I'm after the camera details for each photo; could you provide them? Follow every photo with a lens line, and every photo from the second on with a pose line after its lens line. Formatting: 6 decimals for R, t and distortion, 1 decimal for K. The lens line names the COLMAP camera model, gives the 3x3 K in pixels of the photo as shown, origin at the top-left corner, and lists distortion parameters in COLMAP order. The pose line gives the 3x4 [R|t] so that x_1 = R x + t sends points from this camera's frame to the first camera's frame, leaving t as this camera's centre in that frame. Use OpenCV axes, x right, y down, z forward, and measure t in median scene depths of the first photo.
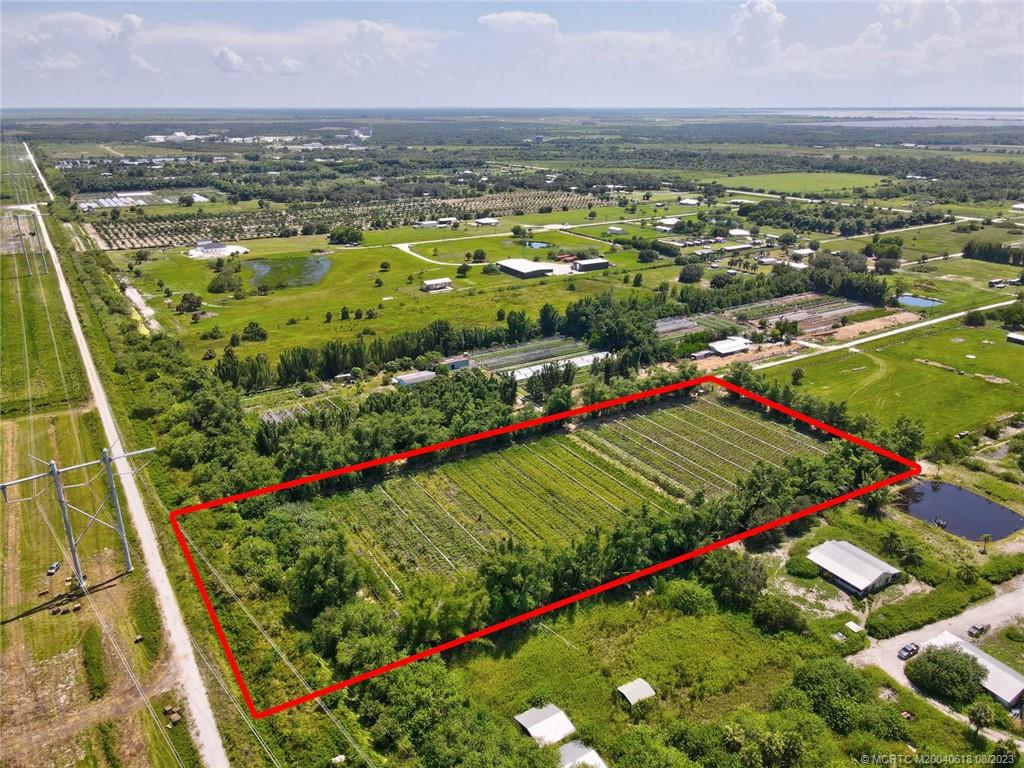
lens RADIAL K [[757.8, 0, 506.1], [0, 757.8, 383.0], [0, 0, 1]] dist [0.006678, 0.010474]
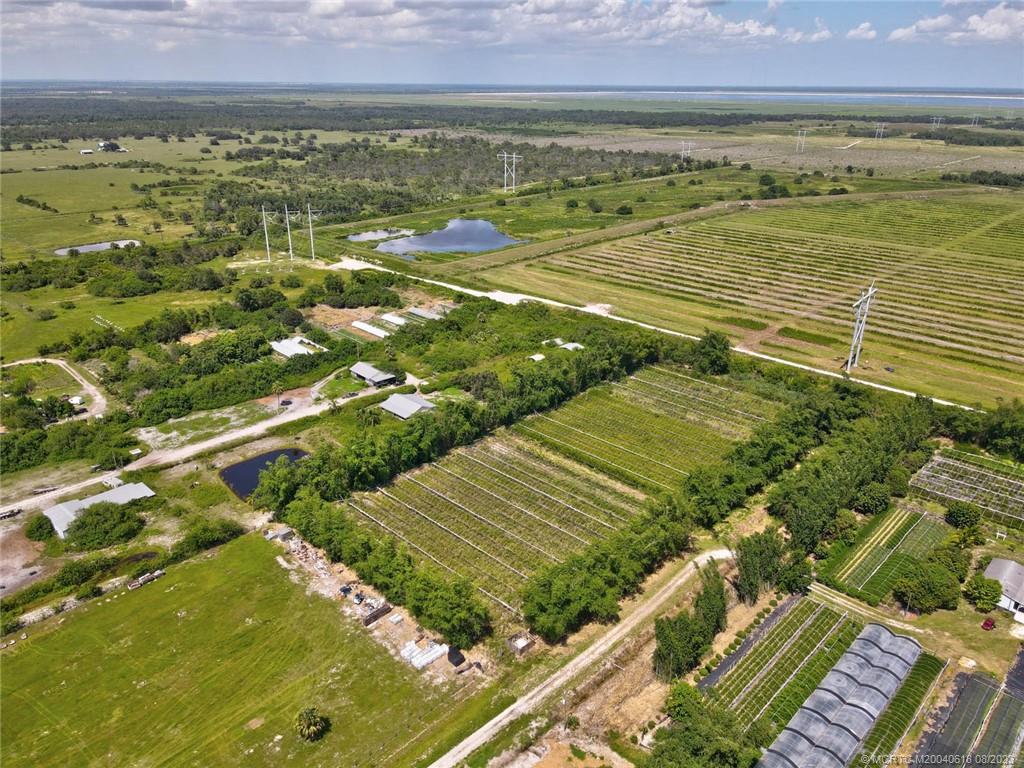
lens RADIAL K [[757.8, 0, 506.1], [0, 757.8, 383.0], [0, 0, 1]] dist [0.006678, 0.010474]
pose [[-0.967497, 0.088274, -0.236974, 0.333949], [-0.092431, 0.748812, 0.656306, -0.416570], [0.235384, 0.656878, -0.716314, 1.131189]]
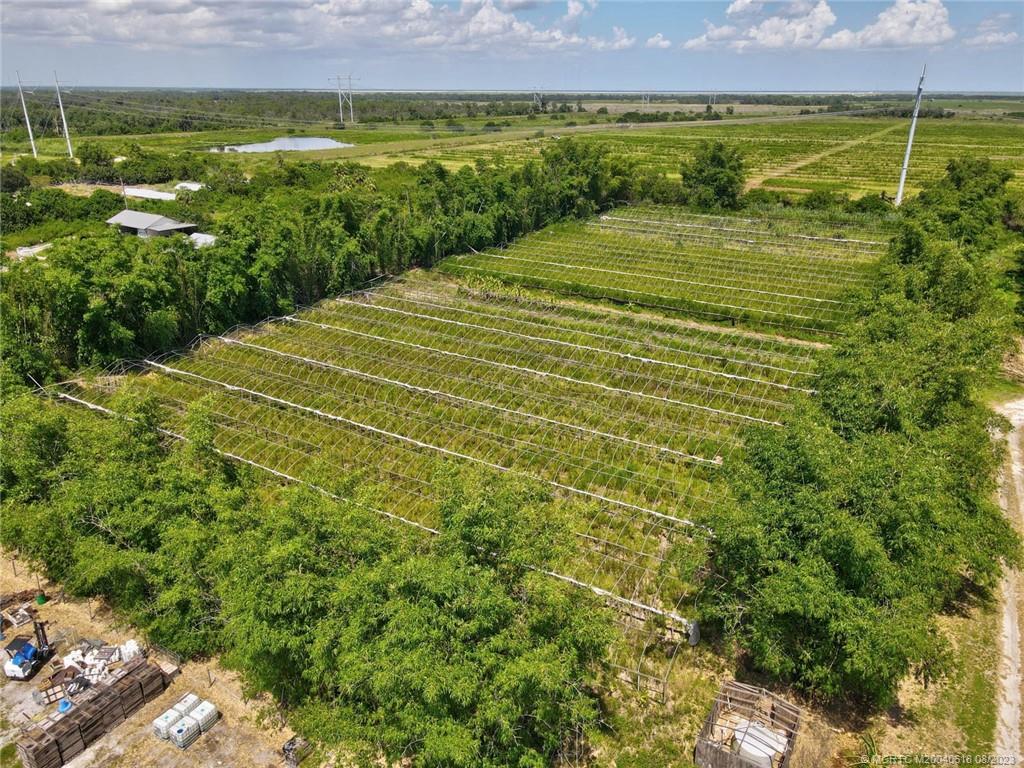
lens RADIAL K [[757.8, 0, 506.1], [0, 757.8, 383.0], [0, 0, 1]] dist [0.006678, 0.010474]
pose [[-0.888132, 0.164988, -0.428954, 0.298034], [-0.159353, 0.764894, 0.624134, -0.089704], [0.431079, 0.622668, -0.653036, 0.925953]]
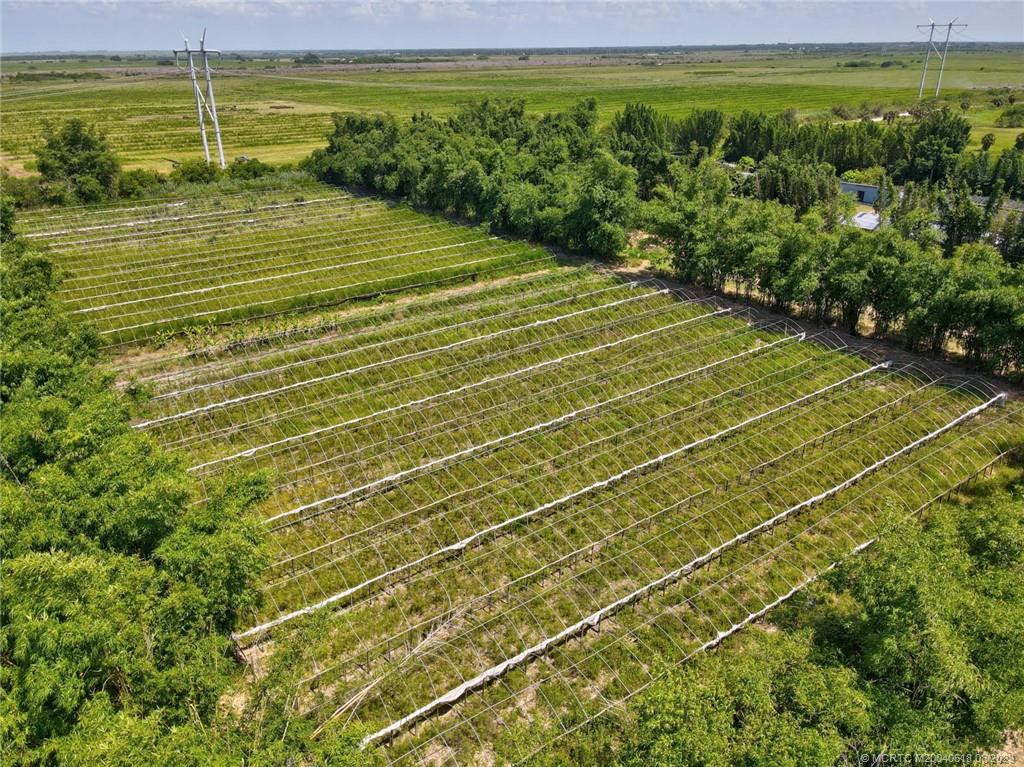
lens RADIAL K [[757.8, 0, 506.1], [0, 757.8, 382.5], [0, 0, 1]] dist [0.006678, 0.010474]
pose [[0.090509, 0.414936, -0.905338, 0.401912], [-0.331744, 0.869712, 0.365442, -0.016775], [0.939018, 0.267264, 0.216369, 0.700592]]
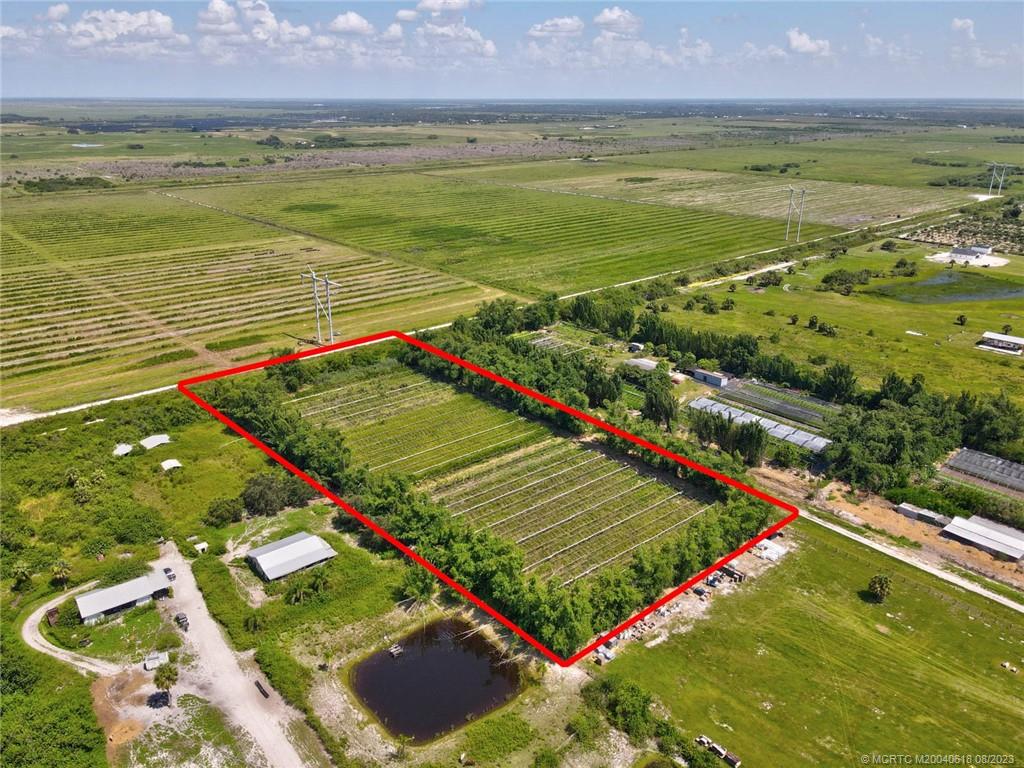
lens RADIAL K [[757.8, 0, 506.1], [0, 757.8, 383.0], [0, 0, 1]] dist [0.006678, 0.010474]
pose [[0.164397, 0.351045, -0.921814, 0.749952], [-0.340527, 0.897272, 0.280969, -0.195086], [0.925751, 0.267713, 0.267049, 0.516146]]
